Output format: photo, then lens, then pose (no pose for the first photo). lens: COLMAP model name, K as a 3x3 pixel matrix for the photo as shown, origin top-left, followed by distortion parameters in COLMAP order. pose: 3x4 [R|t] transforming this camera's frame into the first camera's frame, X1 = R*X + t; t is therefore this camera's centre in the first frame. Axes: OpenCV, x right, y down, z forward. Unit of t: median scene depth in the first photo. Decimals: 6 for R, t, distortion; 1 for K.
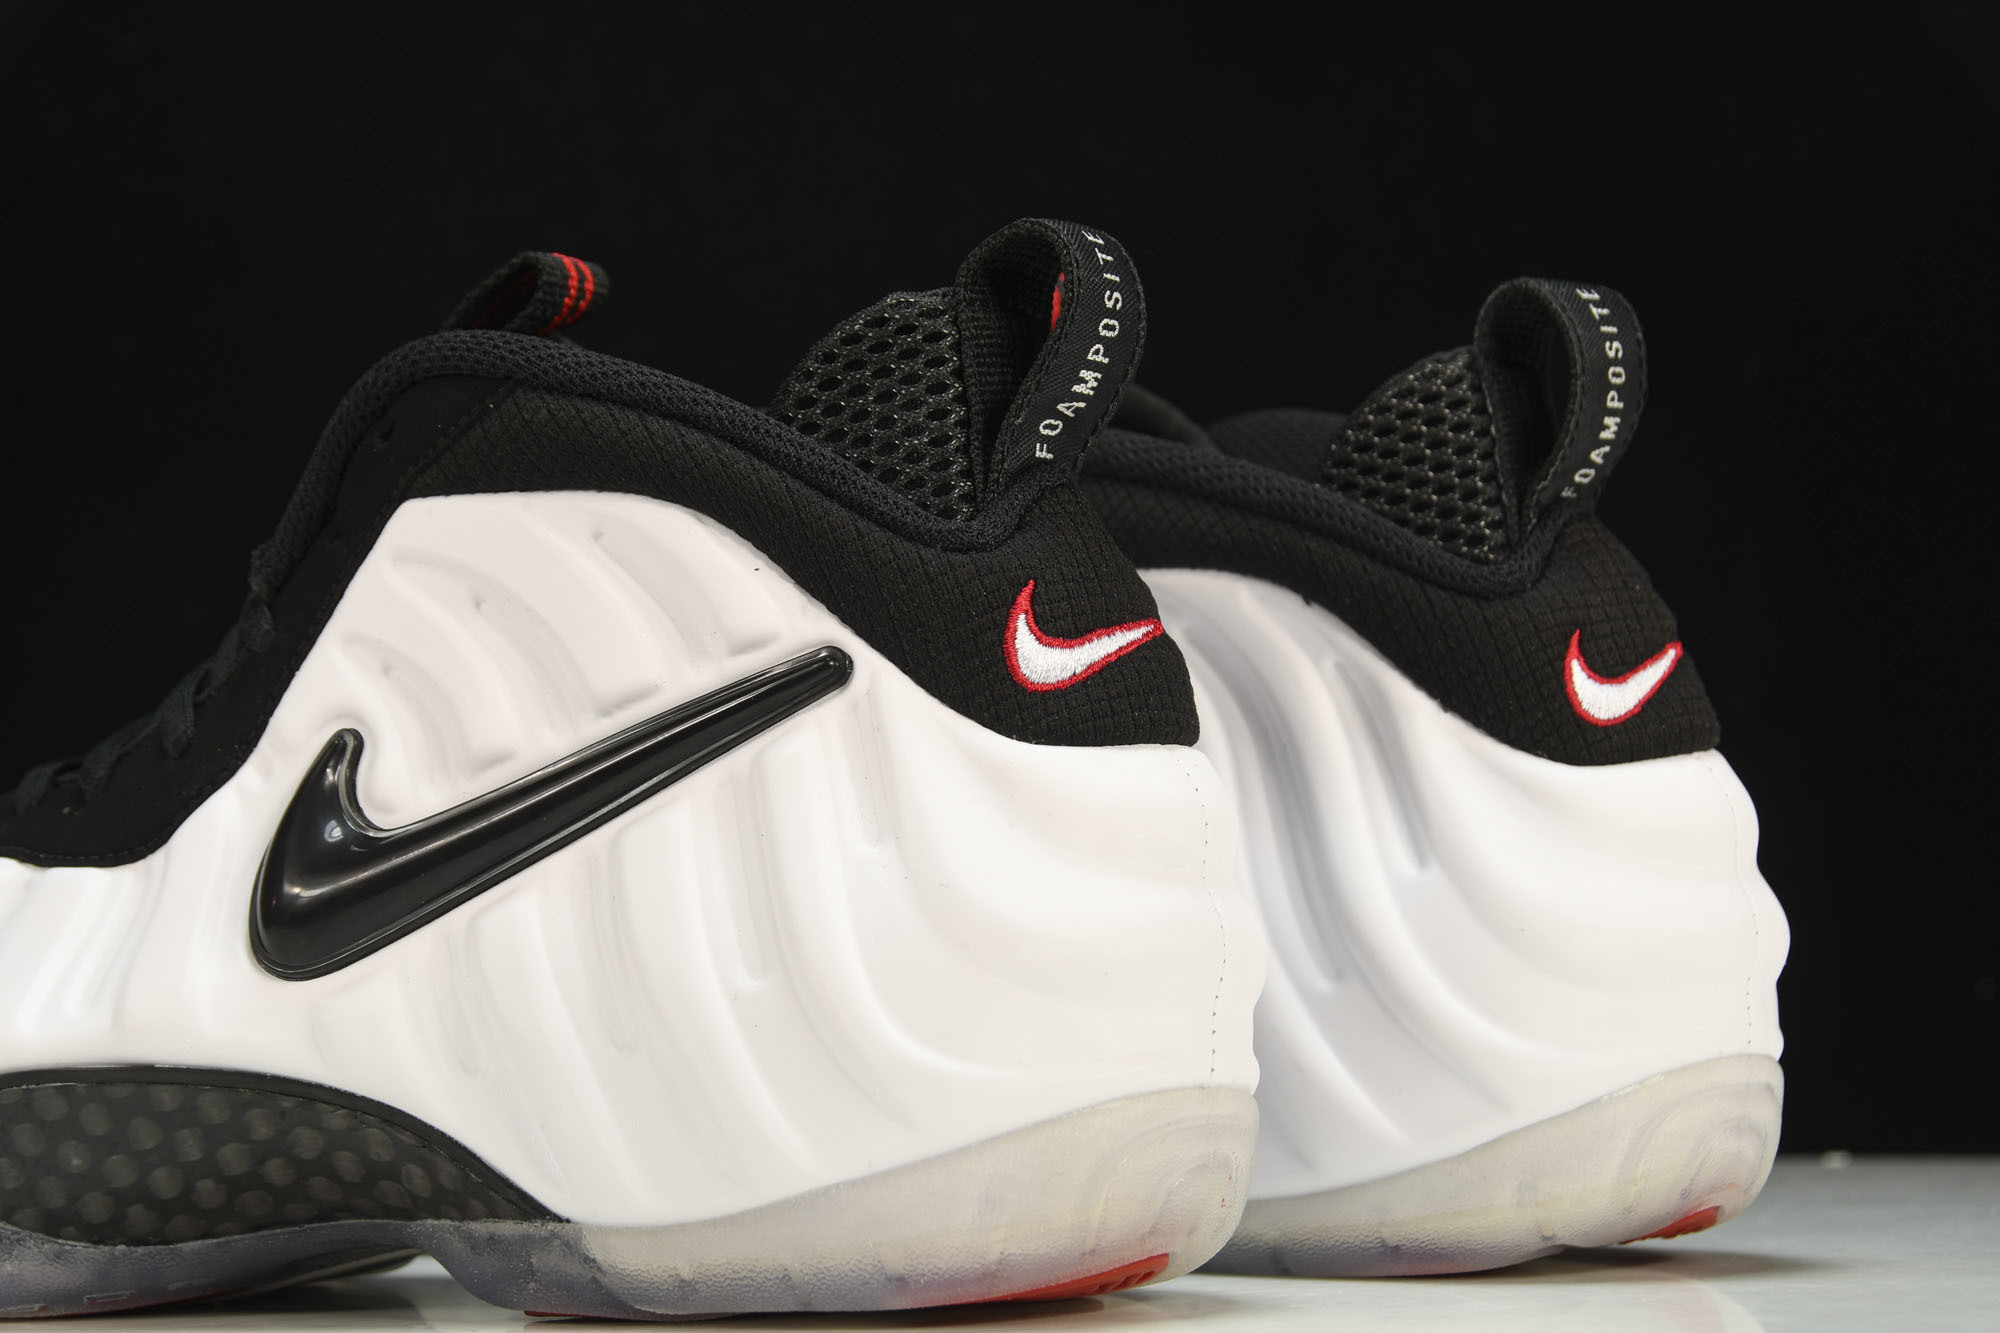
lens RADIAL K [[5450.8, 0, 1000.0], [0, 5450.8, 666.5], [0, 0, 1]] dist [0.158834, 0.914840]
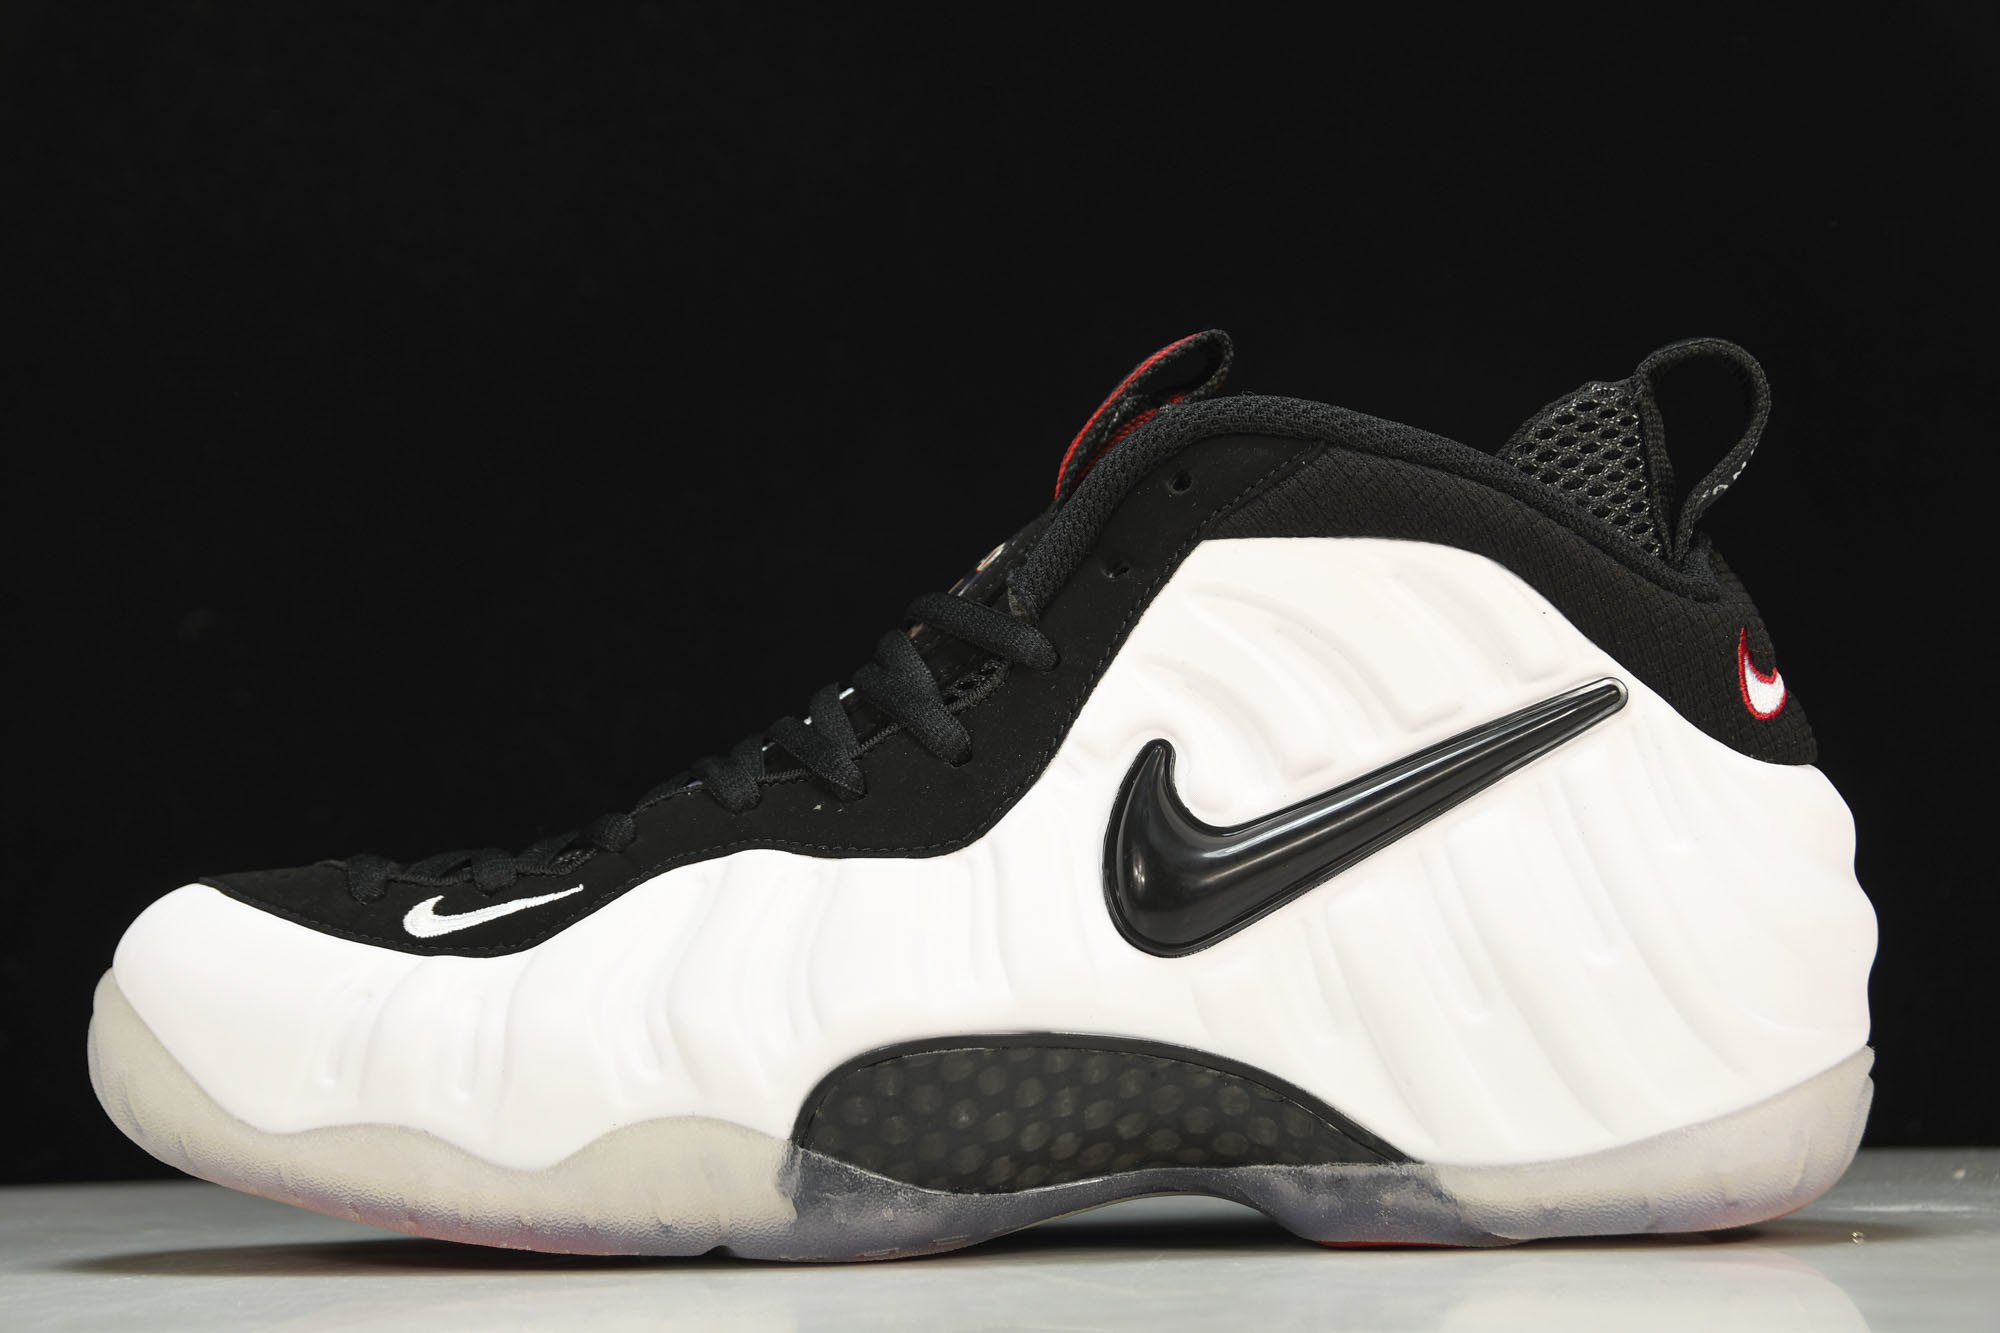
lens RADIAL K [[5450.8, 0, 1000.0], [0, 5450.8, 666.5], [0, 0, 1]] dist [0.158834, 0.914840]
pose [[0.880316, 0.025437, 0.473706, -0.698573], [-0.021377, 0.999674, -0.013954, 0.013091], [-0.473907, 0.002158, 0.880572, 0.011219]]
